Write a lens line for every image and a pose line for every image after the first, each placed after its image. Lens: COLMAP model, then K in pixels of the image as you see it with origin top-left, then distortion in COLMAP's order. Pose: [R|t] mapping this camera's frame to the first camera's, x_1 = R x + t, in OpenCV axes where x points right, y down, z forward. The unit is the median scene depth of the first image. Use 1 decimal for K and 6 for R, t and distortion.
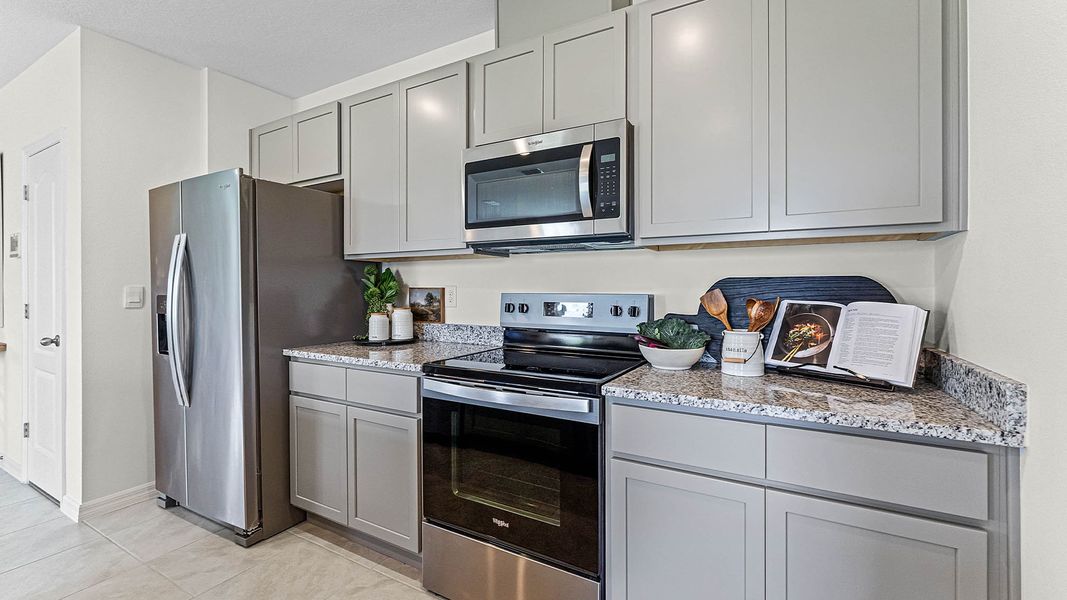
lens RADIAL K [[438.2, 0, 543.7], [0, 438.2, 289.5], [0, 0, 1]] dist [-0.023037, 0.000650]
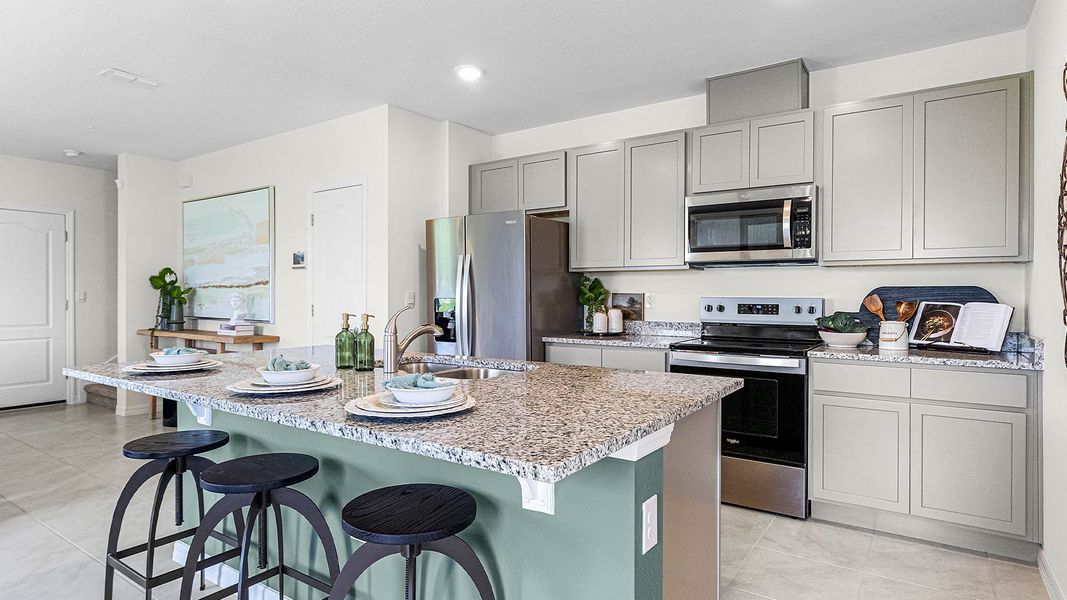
lens RADIAL K [[566.3, 0, 532.5], [0, 566.3, 302.1], [0, 0, 1]] dist [-0.023498, -0.001690]
pose [[0.993625, 0.004183, -0.112658, -0.559727], [-0.003185, 0.999954, 0.009036, 0.011621], [0.112690, -0.008620, 0.993593, -1.055157]]
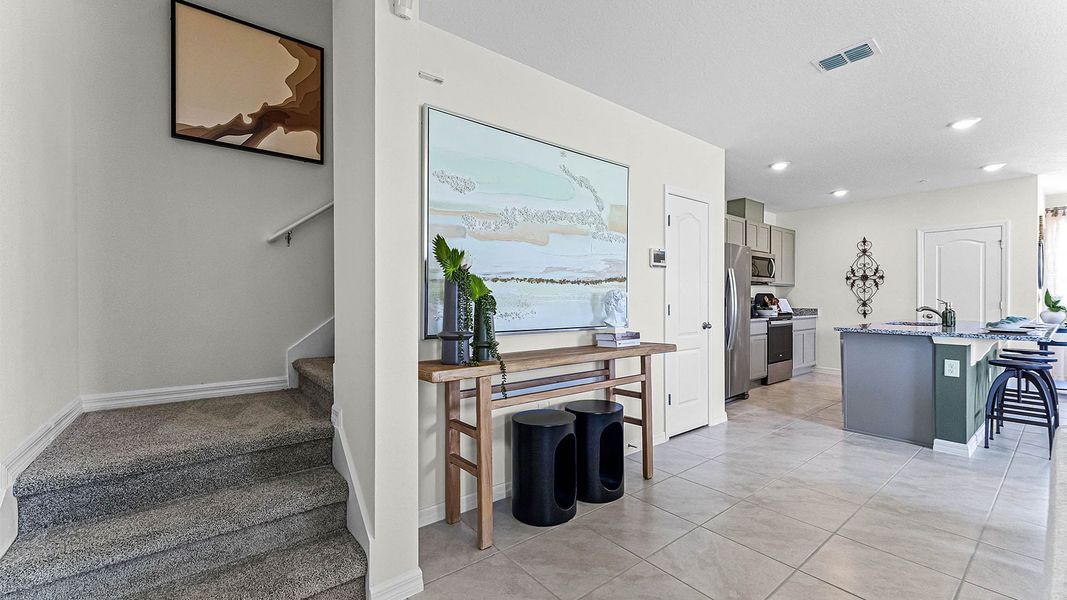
lens RADIAL K [[438.2, 0, 529.7], [0, 438.2, 302.9], [0, 0, 1]] dist [-0.023037, 0.000650]
pose [[0.413851, -0.007774, 0.910312, -4.097789], [0.002178, 0.999969, 0.007550, 0.028188], [-0.910342, -0.001142, 0.413855, 1.236914]]
